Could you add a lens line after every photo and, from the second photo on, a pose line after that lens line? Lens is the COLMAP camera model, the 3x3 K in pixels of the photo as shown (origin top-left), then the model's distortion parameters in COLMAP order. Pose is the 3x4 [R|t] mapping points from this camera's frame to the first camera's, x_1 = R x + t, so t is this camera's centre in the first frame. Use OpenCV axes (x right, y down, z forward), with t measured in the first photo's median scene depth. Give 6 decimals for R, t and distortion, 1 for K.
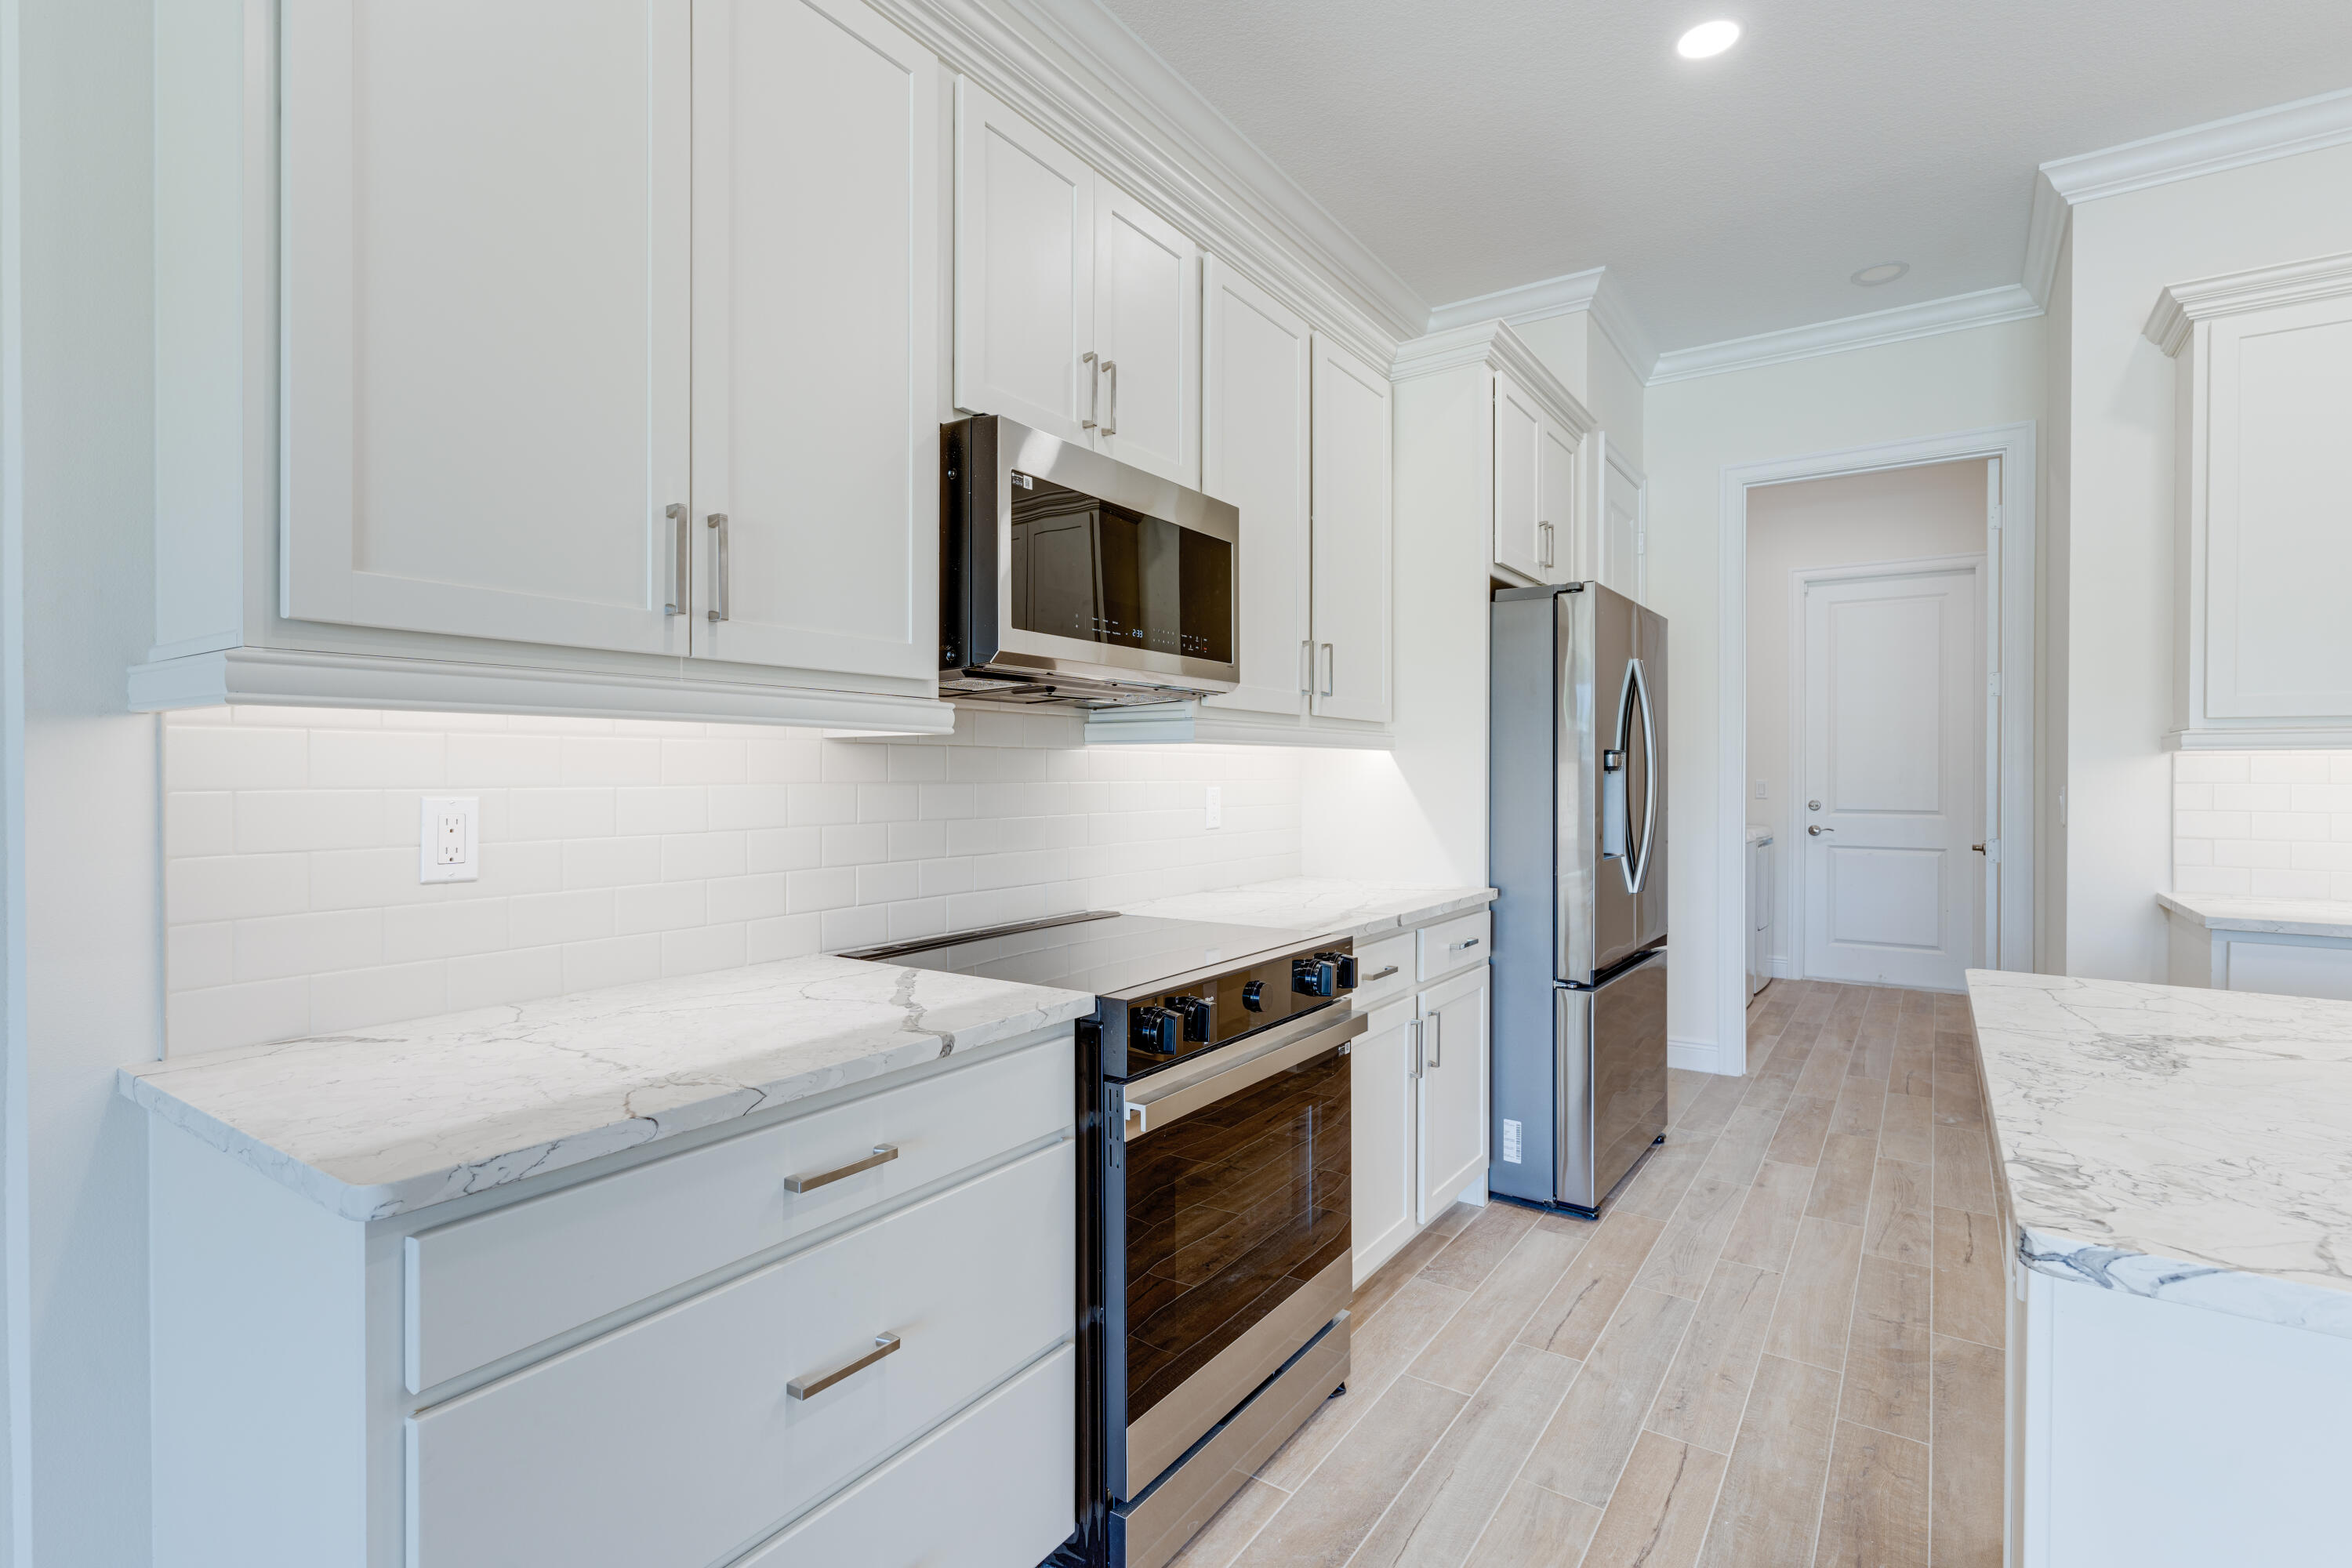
lens RADIAL K [[1115.1, 0, 1174.3], [0, 1115.1, 779.0], [0, 0, 1]] dist [-0.003142, 0.000024]
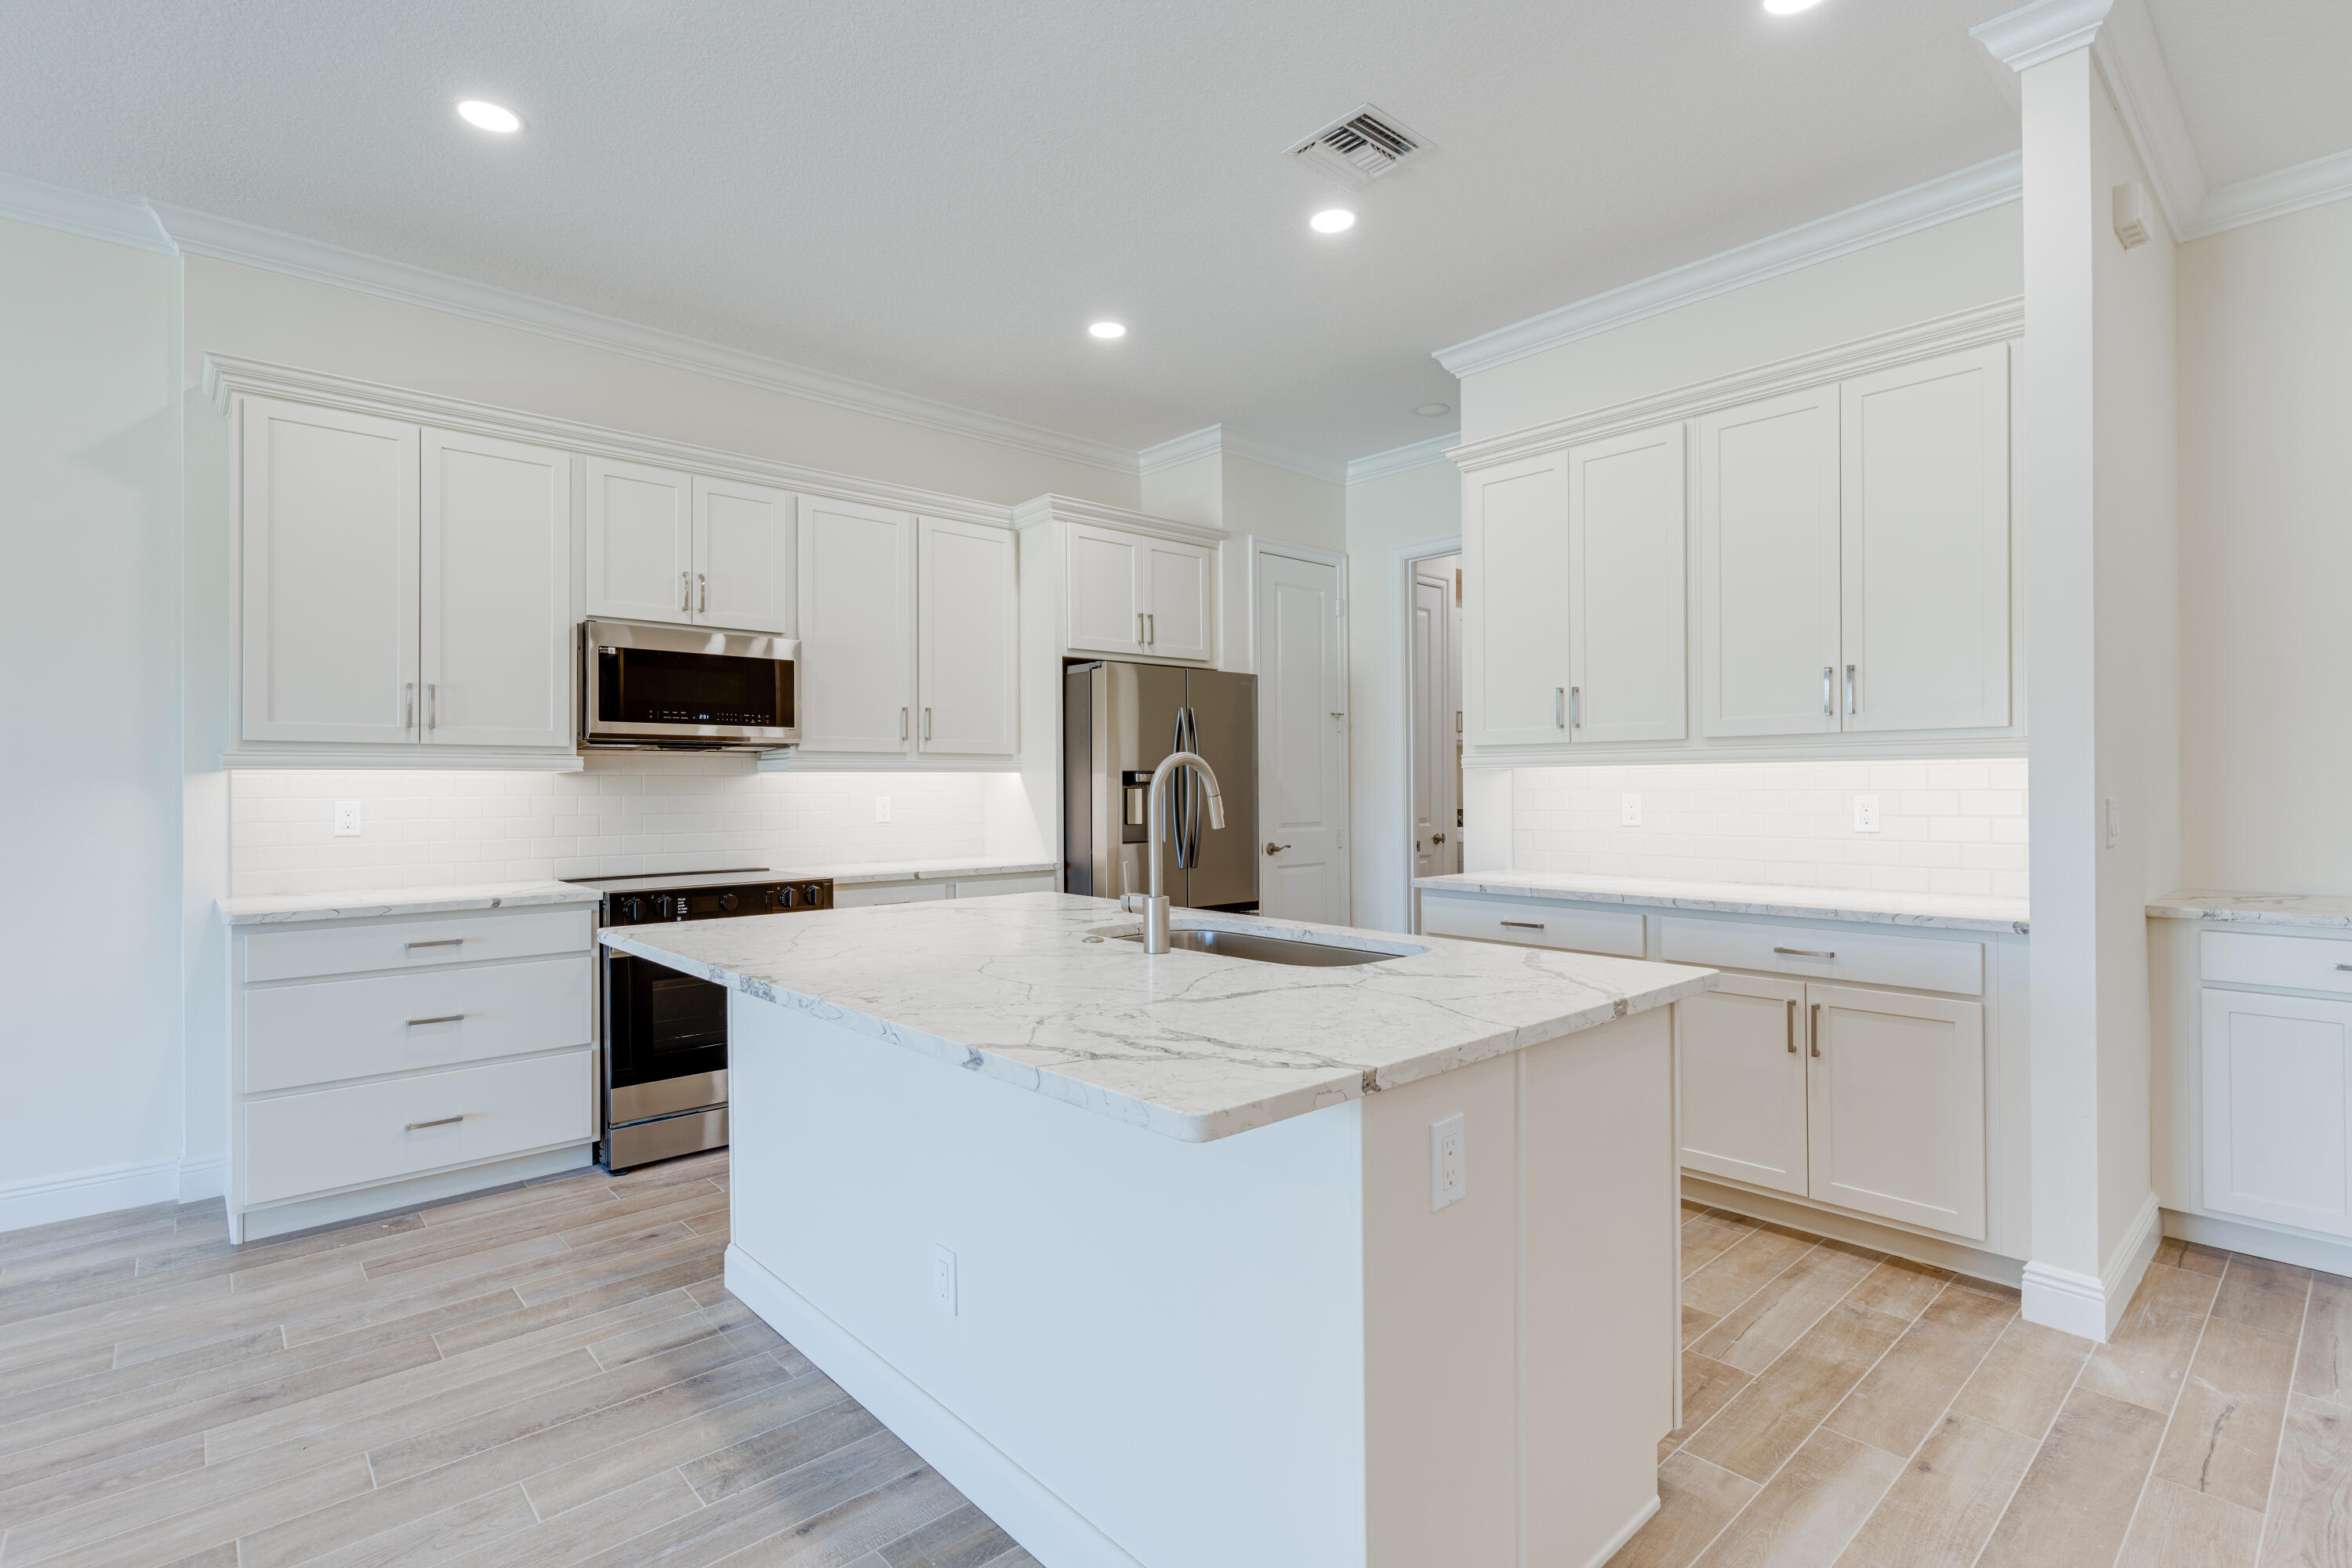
lens RADIAL K [[1115.1, 0, 1177.5], [0, 1115.1, 784.6], [0, 0, 1]] dist [-0.003142, 0.000024]
pose [[0.972997, -0.005544, -0.230750, 1.005908], [0.004485, 0.999977, -0.005115, -0.000371], [0.230773, 0.003942, 0.973000, -0.569958]]
